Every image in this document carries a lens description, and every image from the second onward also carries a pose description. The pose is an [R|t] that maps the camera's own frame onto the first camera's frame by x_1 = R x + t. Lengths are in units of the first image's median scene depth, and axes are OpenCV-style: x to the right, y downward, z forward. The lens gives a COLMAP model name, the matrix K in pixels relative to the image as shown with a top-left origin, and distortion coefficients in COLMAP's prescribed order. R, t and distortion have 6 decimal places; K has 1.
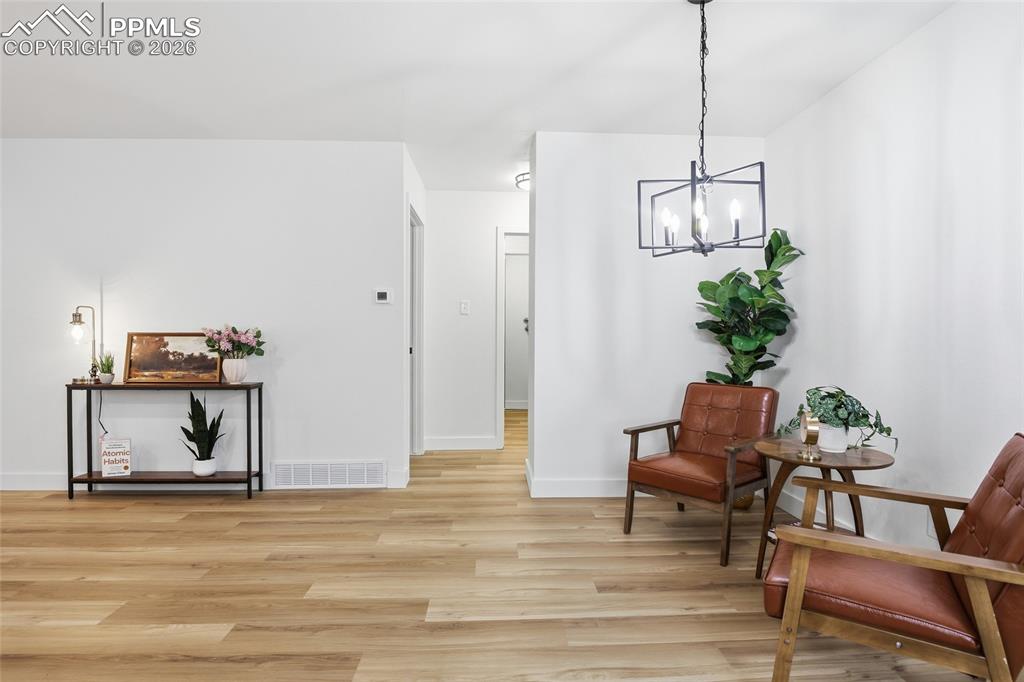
lens RADIAL K [[536.5, 0, 511.9], [0, 536.5, 337.4], [0, 0, 1]] dist [-0.026730, 0.000468]
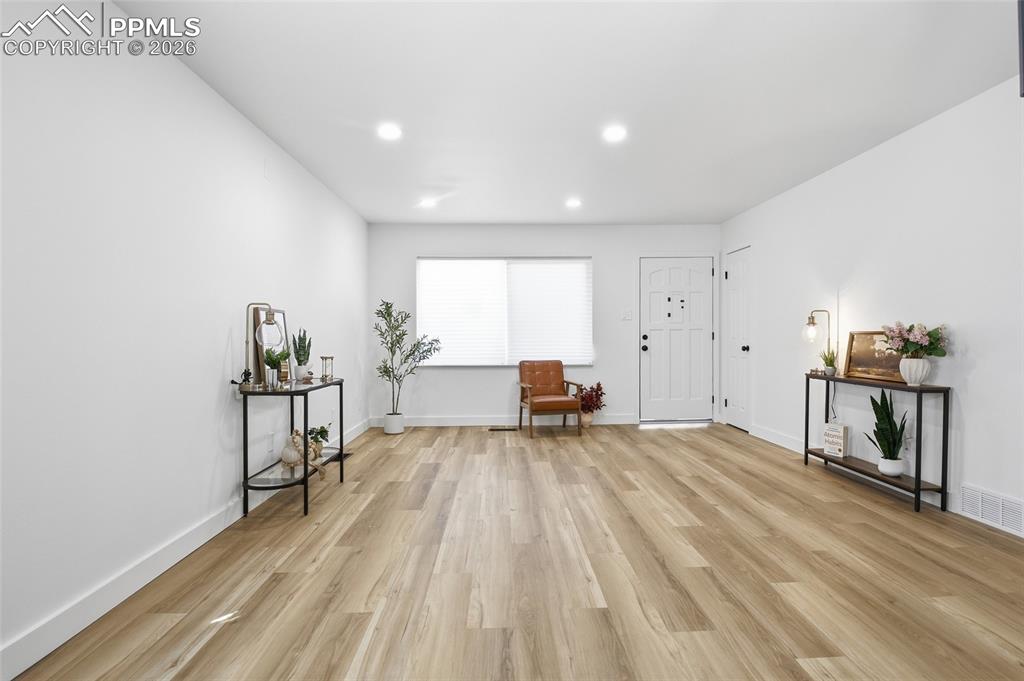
lens RADIAL K [[518.7, 0, 514.9], [0, 518.7, 334.4], [0, 0, 1]] dist [-0.022865, -0.000519]
pose [[-0.012902, -0.005958, -0.999899, 0.386408], [-0.001159, 0.999982, -0.005943, 0.003964], [0.999916, 0.001083, -0.012908, 0.311820]]
